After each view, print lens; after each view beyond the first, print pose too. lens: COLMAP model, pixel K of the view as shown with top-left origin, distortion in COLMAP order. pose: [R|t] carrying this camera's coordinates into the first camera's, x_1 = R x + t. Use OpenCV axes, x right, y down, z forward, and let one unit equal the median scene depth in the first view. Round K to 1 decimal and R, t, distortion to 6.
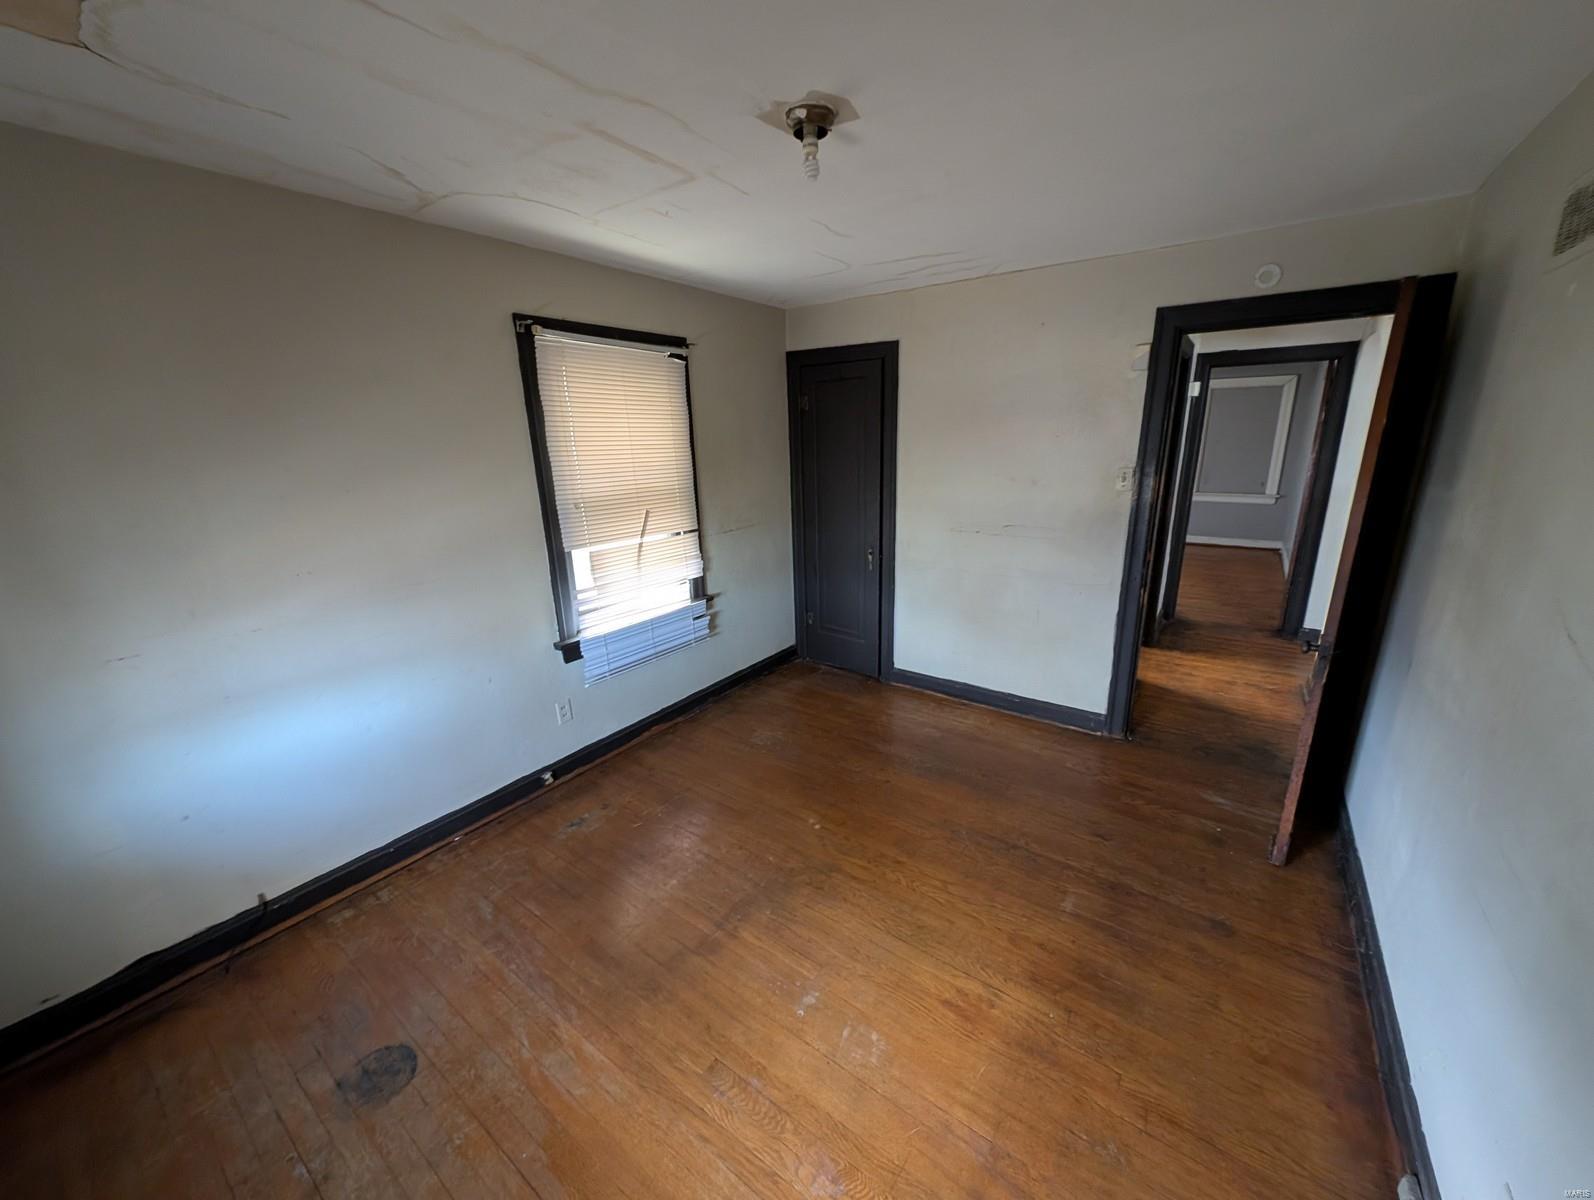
lens RADIAL K [[594.0, 0, 796.1], [0, 594.0, 600.7], [0, 0, 1]] dist [0.007672, -0.003297]
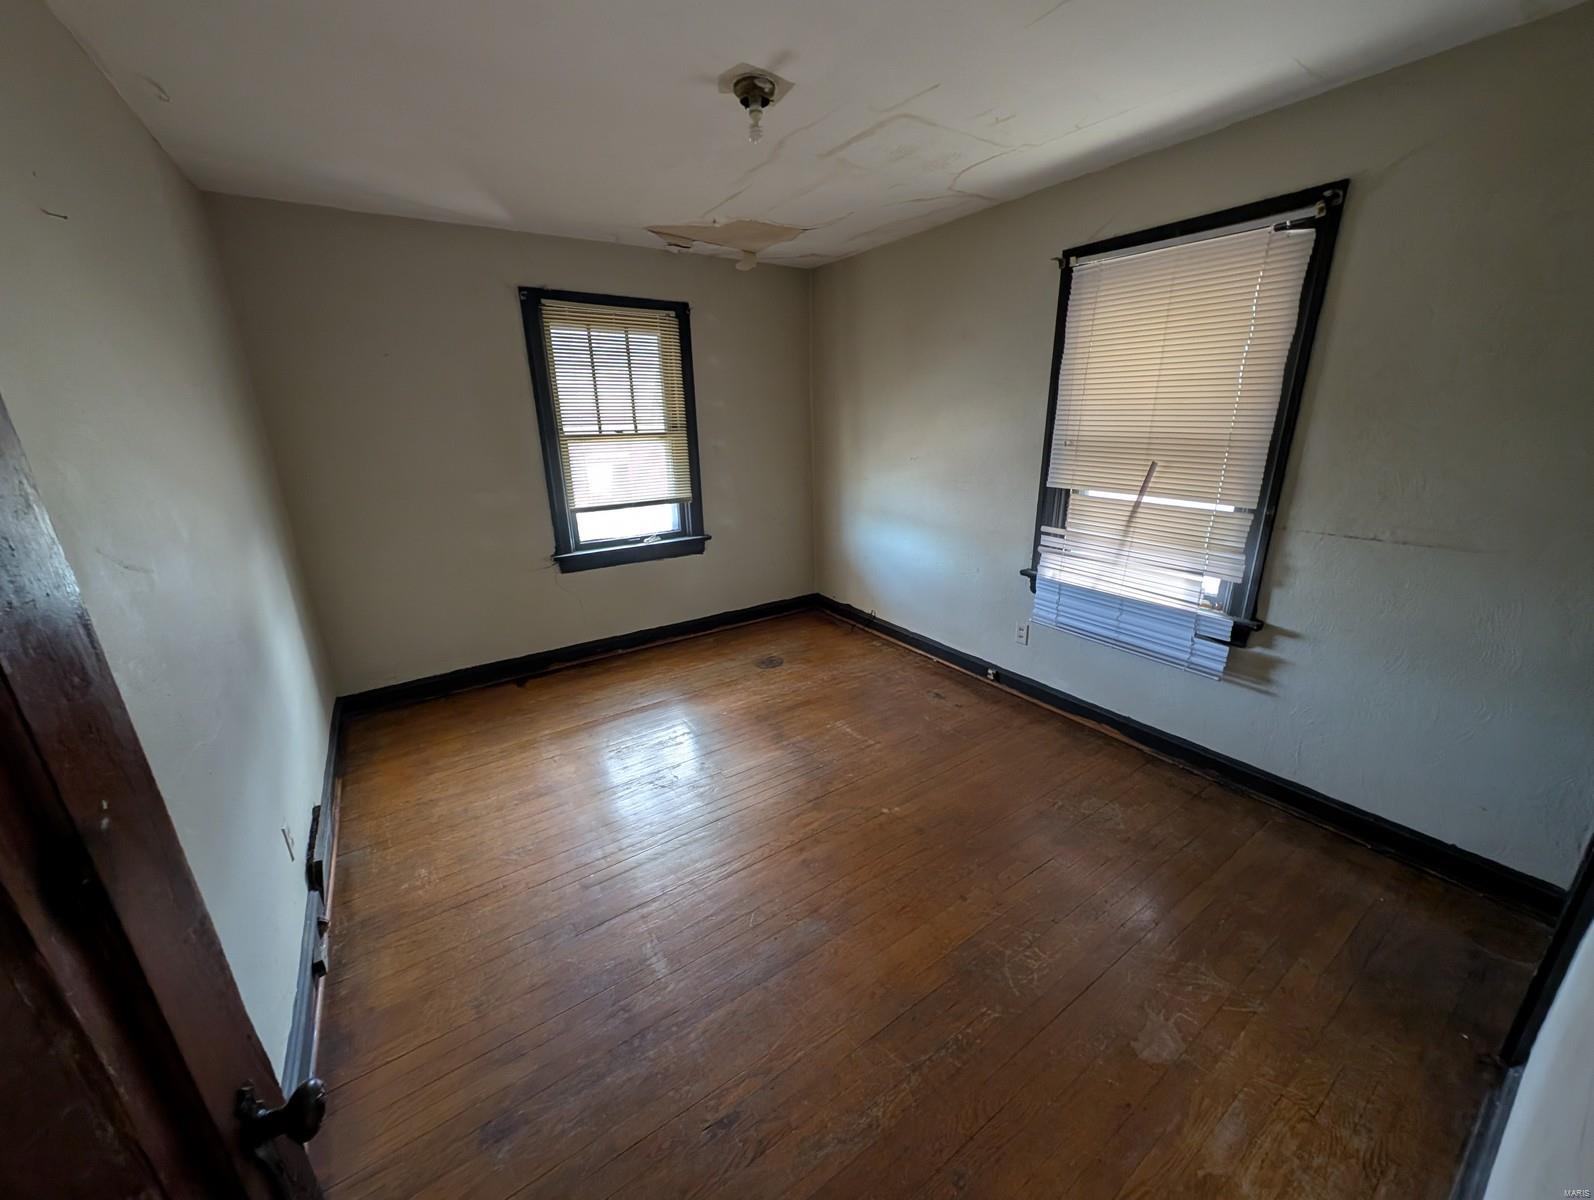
lens RADIAL K [[594.0, 0, 802.5], [0, 594.0, 598.5], [0, 0, 1]] dist [0.007672, -0.003297]
pose [[-0.329423, 0.314927, -0.890113, 0.765974], [-0.230545, 0.887370, 0.399279, -0.234907], [0.915603, 0.336743, -0.219715, 0.955700]]
